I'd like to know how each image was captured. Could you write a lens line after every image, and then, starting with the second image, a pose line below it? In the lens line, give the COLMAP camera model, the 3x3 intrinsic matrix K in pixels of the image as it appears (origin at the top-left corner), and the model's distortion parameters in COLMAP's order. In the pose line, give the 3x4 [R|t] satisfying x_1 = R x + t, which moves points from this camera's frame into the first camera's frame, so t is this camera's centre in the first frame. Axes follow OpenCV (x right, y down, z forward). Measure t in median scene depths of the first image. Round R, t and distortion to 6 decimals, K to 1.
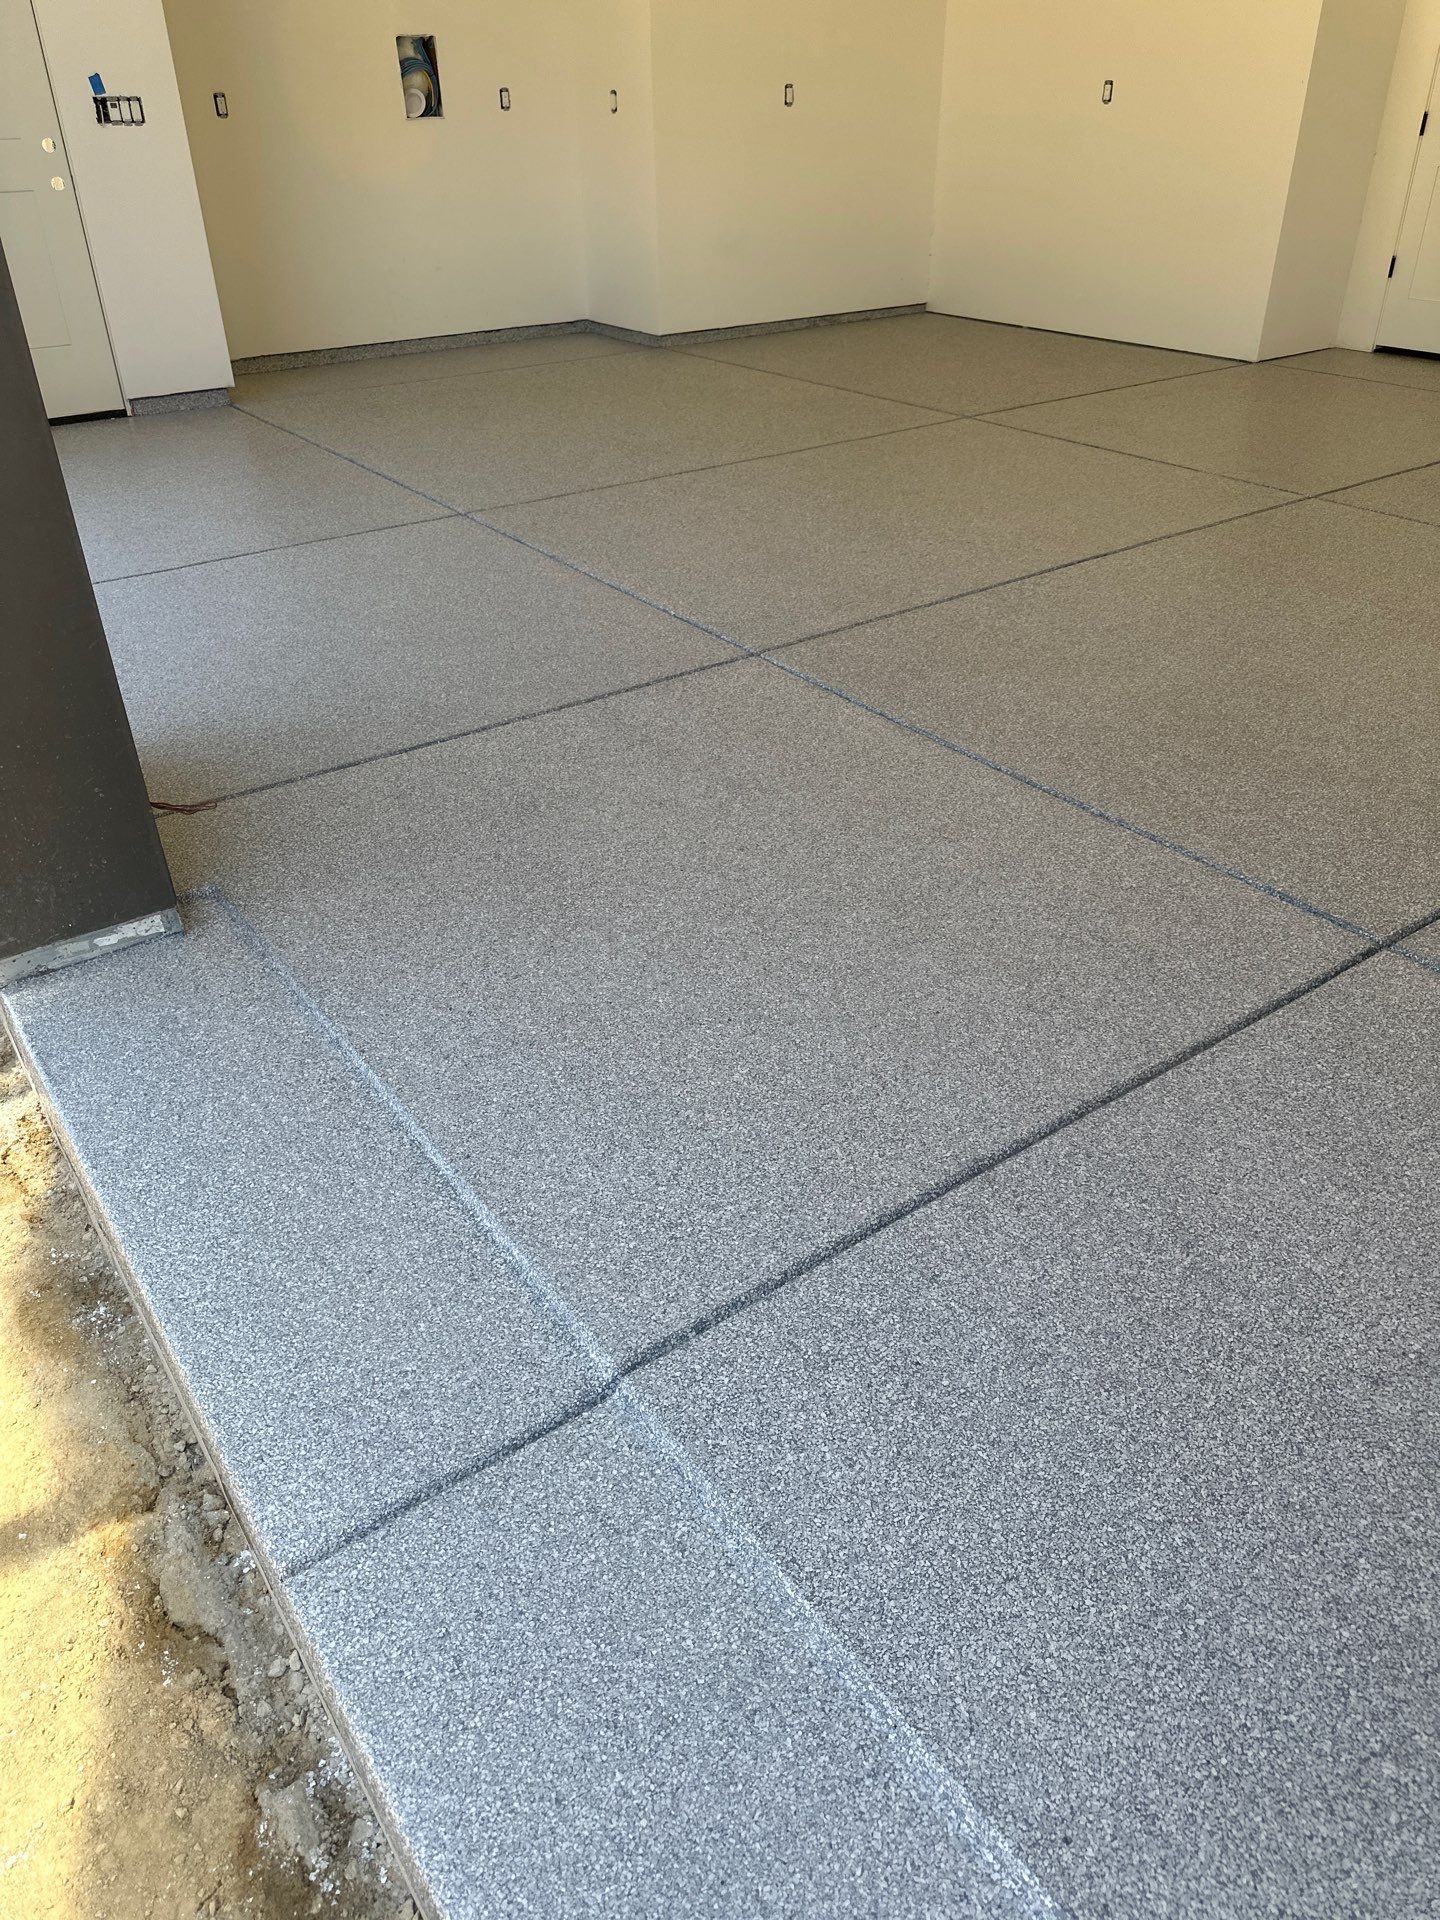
lens RADIAL K [[1395.3, 0, 723.3], [0, 1395.3, 856.3], [0, 0, 1]] dist [0.039512, -0.024906]
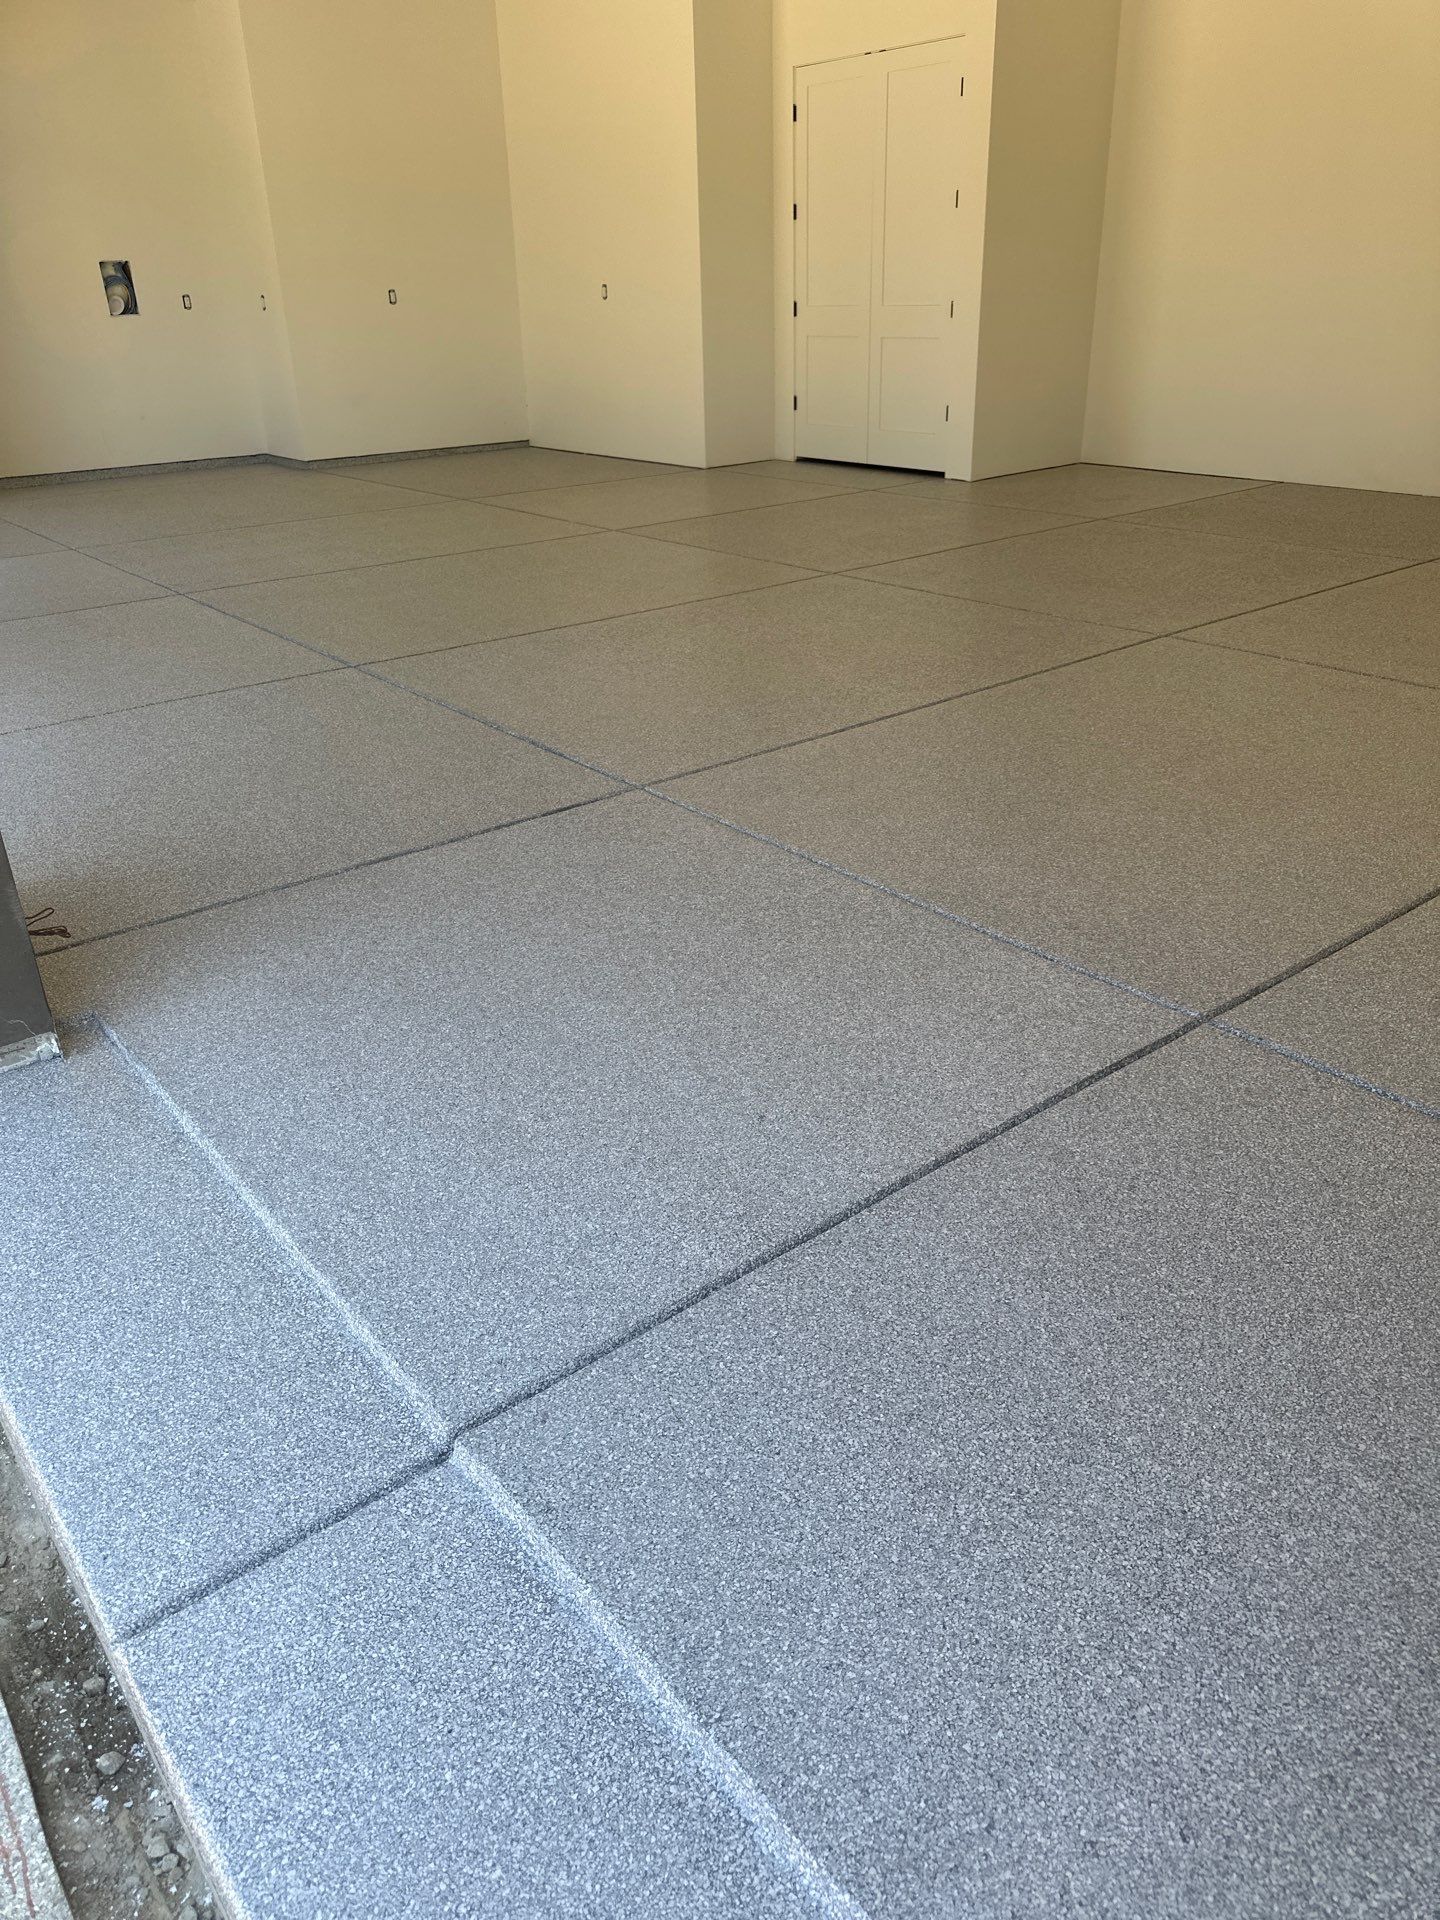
lens RADIAL K [[1395.3, 0, 723.3], [0, 1395.3, 856.3], [0, 0, 1]] dist [0.039512, -0.024906]
pose [[0.997416, -0.041112, 0.058908, 0.281857], [0.047388, 0.992863, -0.109446, 0.197758], [-0.053988, 0.111955, 0.992246, -0.374663]]
